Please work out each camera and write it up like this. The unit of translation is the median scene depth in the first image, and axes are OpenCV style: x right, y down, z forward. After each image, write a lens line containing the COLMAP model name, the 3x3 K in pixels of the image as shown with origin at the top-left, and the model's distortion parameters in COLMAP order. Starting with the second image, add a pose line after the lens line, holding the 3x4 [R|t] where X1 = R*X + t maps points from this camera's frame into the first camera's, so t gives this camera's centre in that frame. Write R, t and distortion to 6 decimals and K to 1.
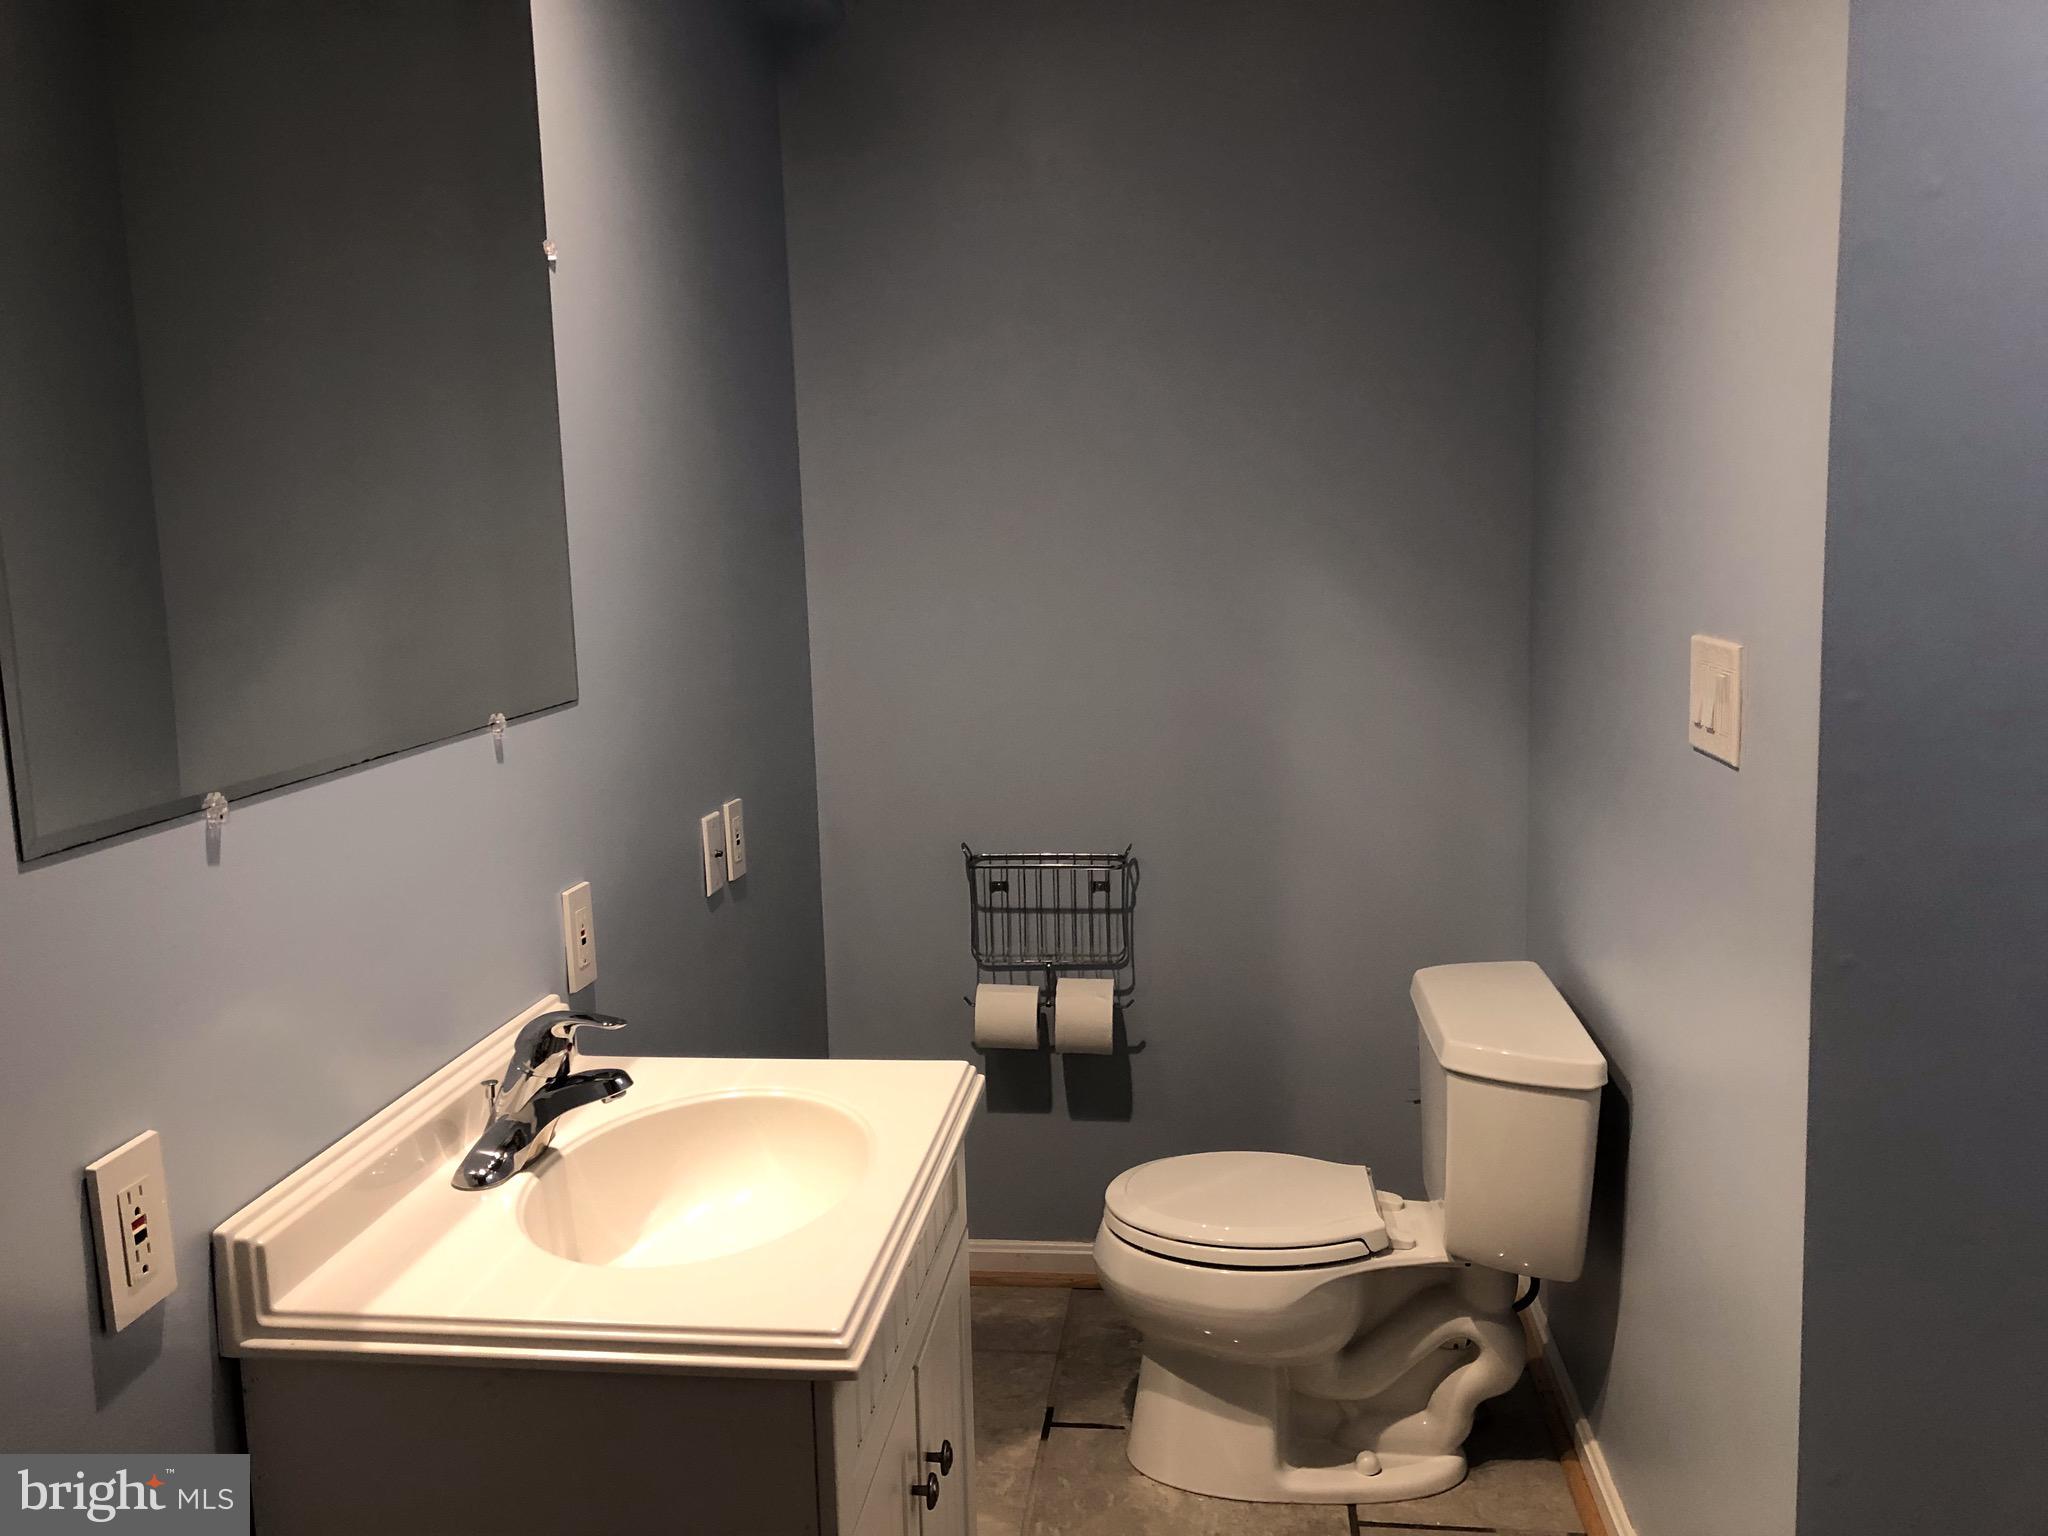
lens RADIAL K [[1660.3, 0, 1024.8], [0, 1660.3, 768.3], [0, 0, 1]] dist [0.001791, 0.012555]
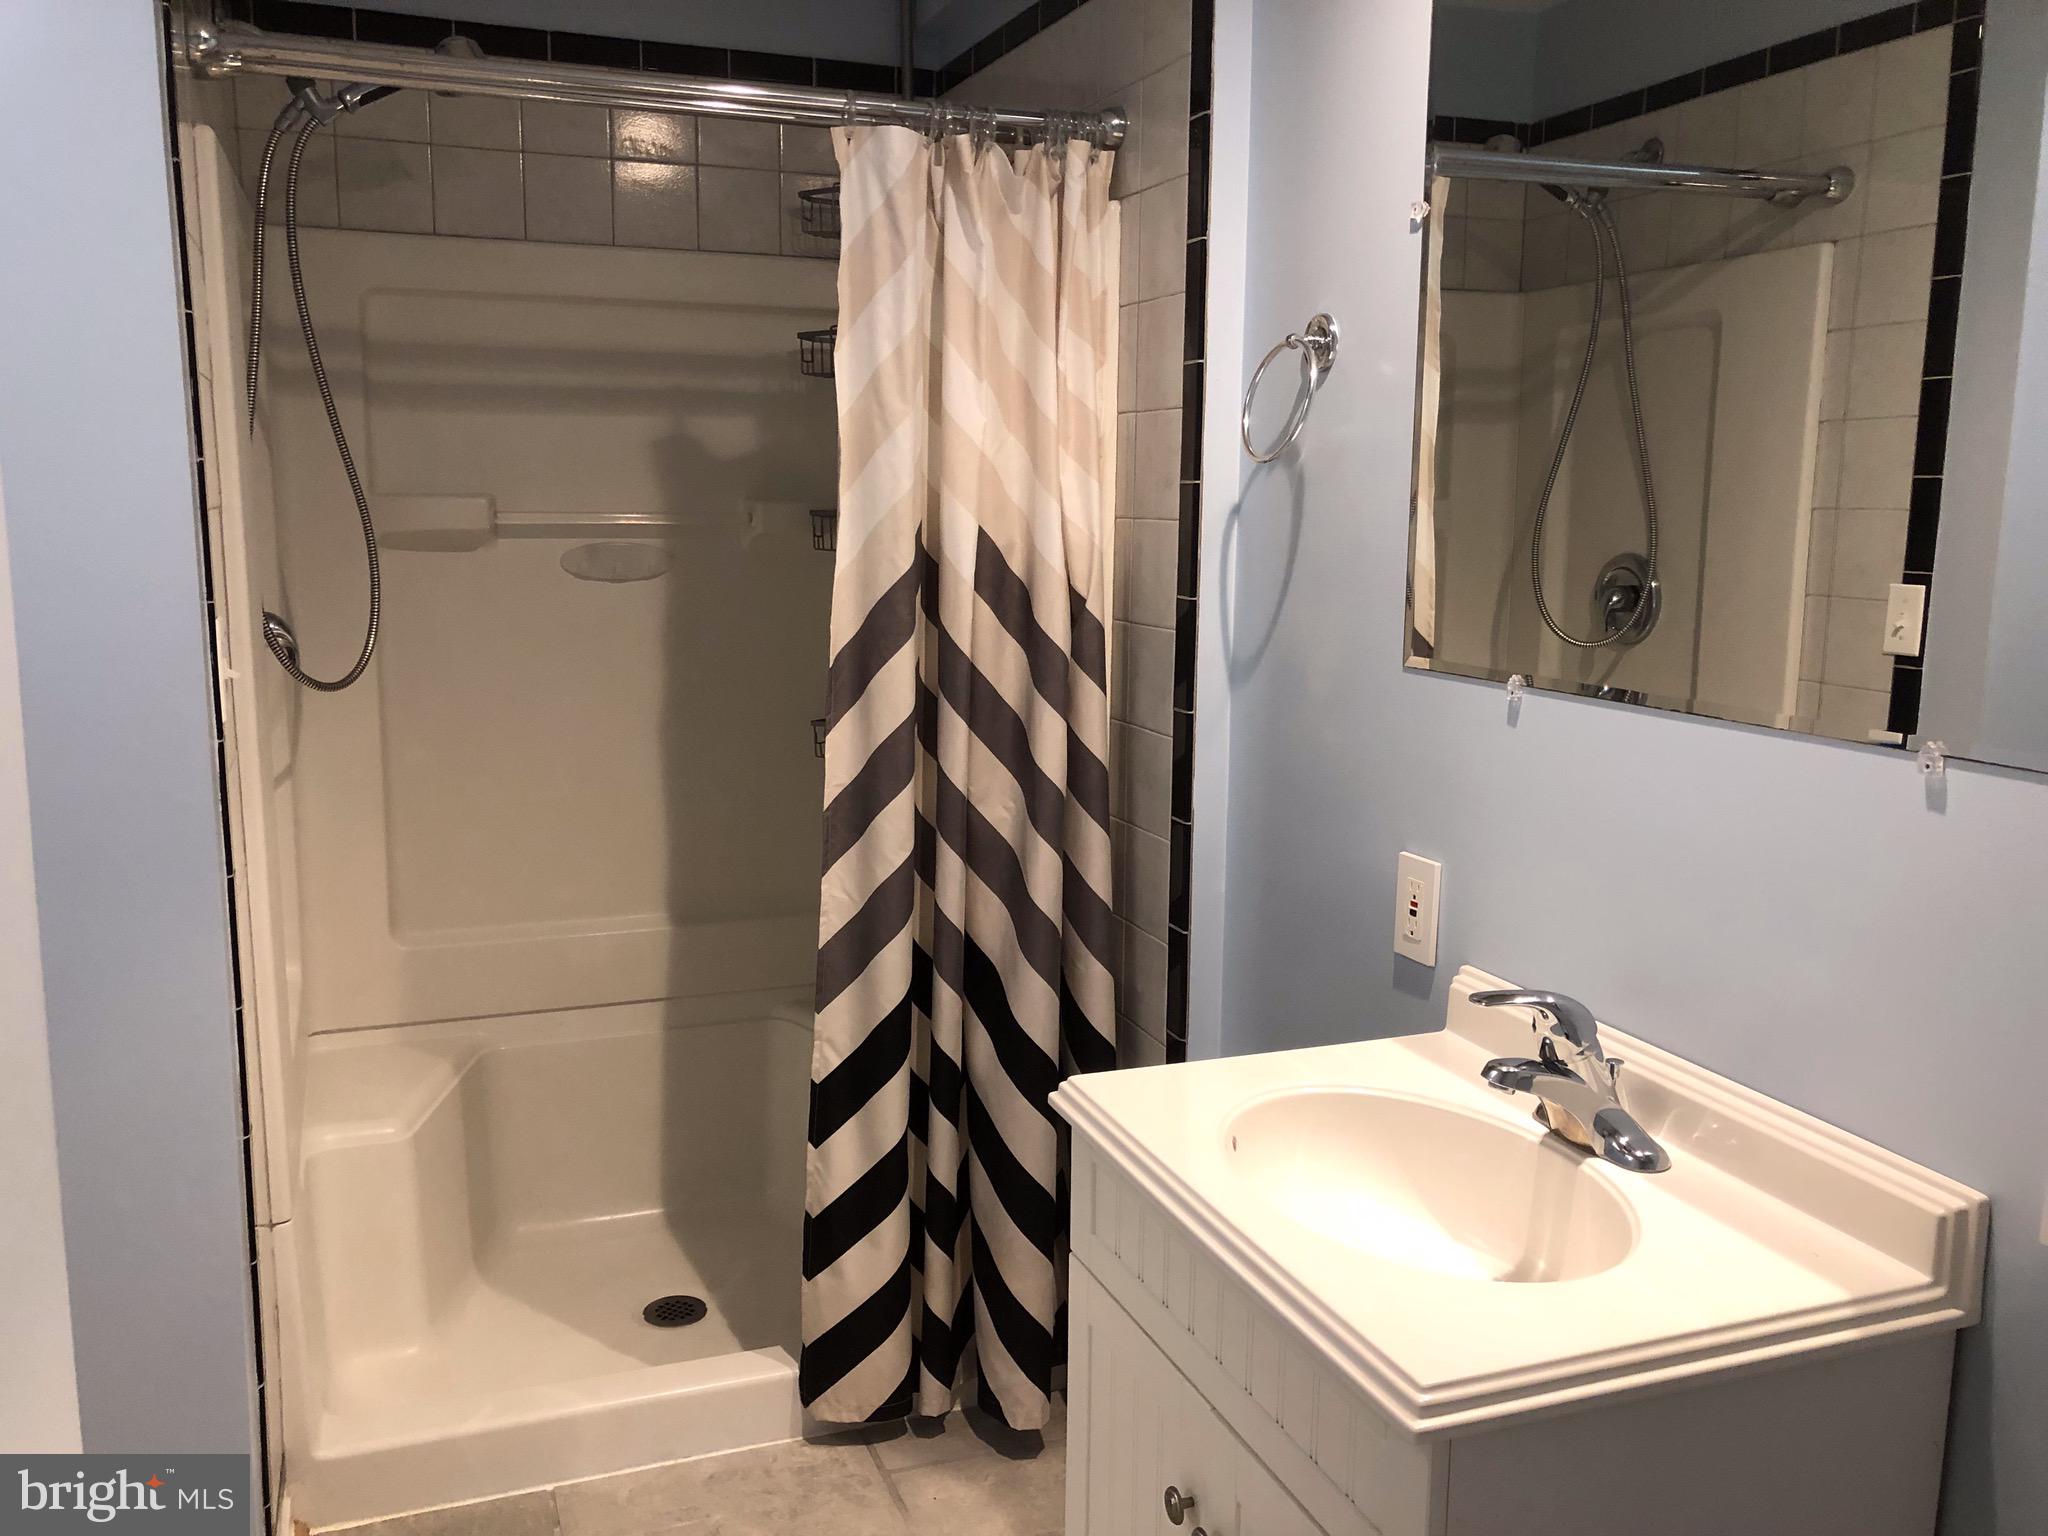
lens RADIAL K [[1660.3, 0, 1021.7], [0, 1660.3, 764.8], [0, 0, 1]] dist [0.001791, 0.012555]
pose [[-0.879188, 0.094158, -0.467079, 0.511215], [-0.058915, 0.951275, 0.302663, -0.302529], [0.472818, 0.293616, -0.830802, 1.957423]]
